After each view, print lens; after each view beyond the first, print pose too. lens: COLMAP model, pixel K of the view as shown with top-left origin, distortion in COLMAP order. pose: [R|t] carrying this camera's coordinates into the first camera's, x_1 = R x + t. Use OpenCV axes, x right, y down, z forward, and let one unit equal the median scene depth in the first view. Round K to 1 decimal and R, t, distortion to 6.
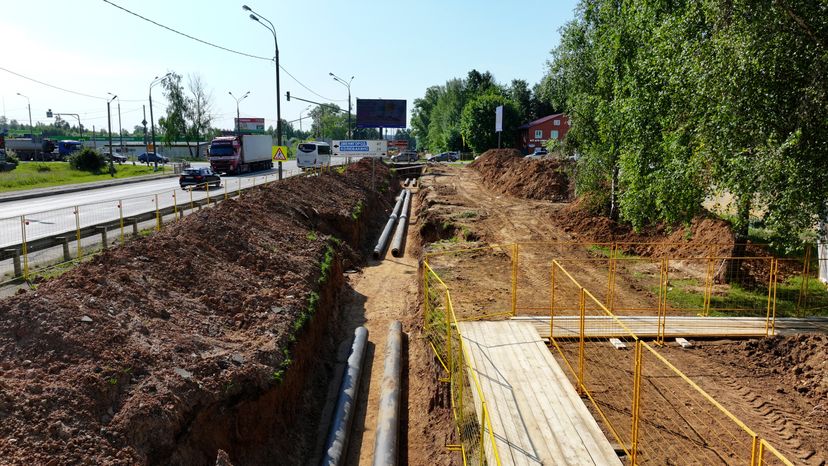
lens RADIAL K [[567.9, 0, 414.0], [0, 567.9, 233.0], [0, 0, 1]] dist [0.004482, 0.002626]
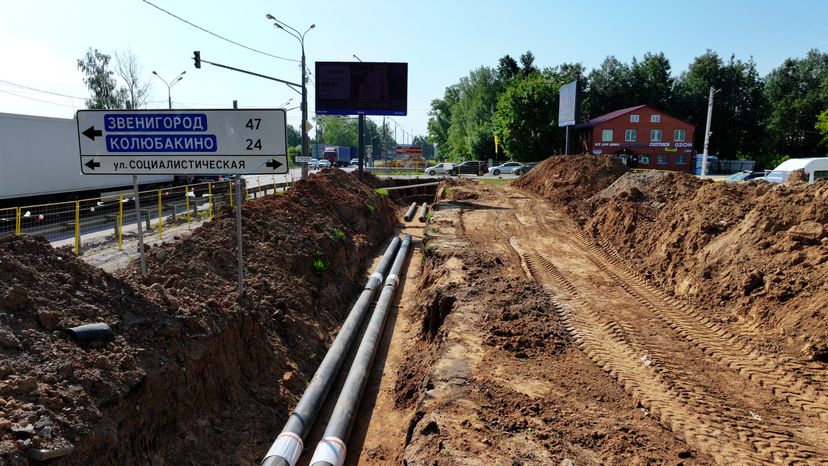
lens RADIAL K [[567.9, 0, 414.0], [0, 567.9, 233.0], [0, 0, 1]] dist [0.004482, 0.002626]
pose [[0.999418, 0.005949, -0.033600, 0.007495], [-0.006521, 0.999835, -0.016926, -0.039543], [0.033494, 0.017135, 0.999292, 0.287643]]
